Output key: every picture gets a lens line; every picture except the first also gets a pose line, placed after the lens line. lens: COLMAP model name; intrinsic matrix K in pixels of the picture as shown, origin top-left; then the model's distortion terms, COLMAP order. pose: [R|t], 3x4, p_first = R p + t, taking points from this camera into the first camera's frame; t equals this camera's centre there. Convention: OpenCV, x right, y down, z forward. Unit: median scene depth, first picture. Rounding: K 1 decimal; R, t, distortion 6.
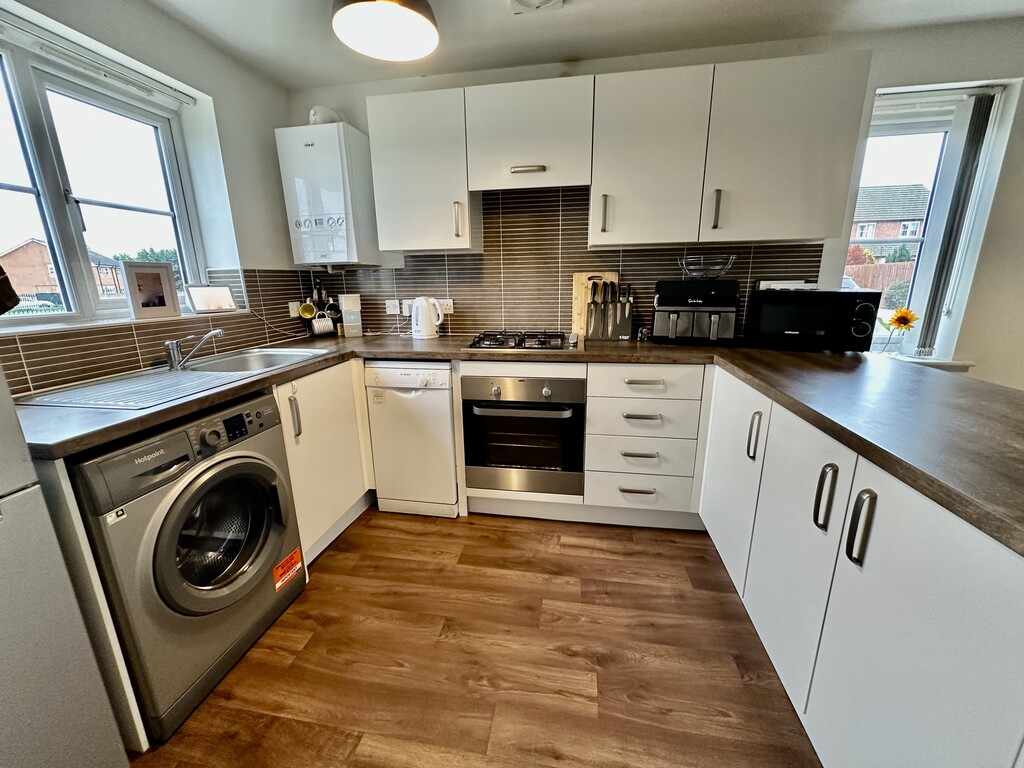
lens RADIAL K [[408.2, 0, 511.5], [0, 408.2, 383.0], [0, 0, 1]] dist [-0.003470, 0.000851]
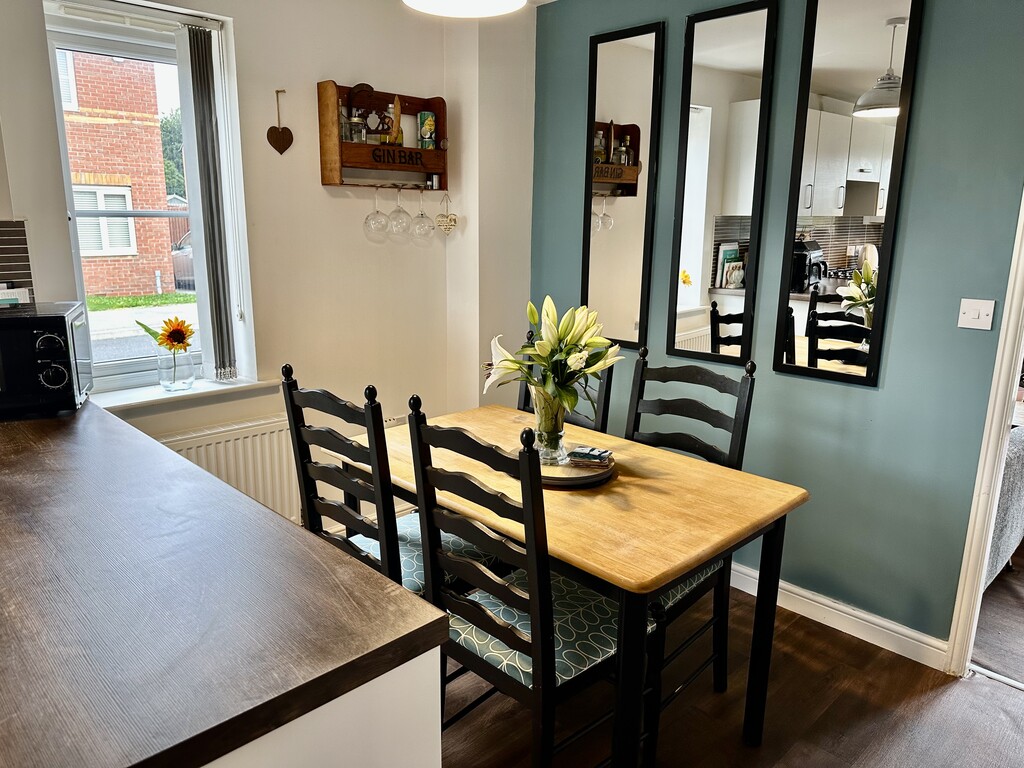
lens RADIAL K [[718.2, 0, 507.8], [0, 718.2, 388.3], [0, 0, 1]] dist [0.061810, -0.076644]
pose [[0.591507, -0.164901, 0.789257, 0.359500], [0.180154, 0.981146, 0.069977, -0.061081], [-0.785916, 0.100796, 0.610063, -0.181254]]
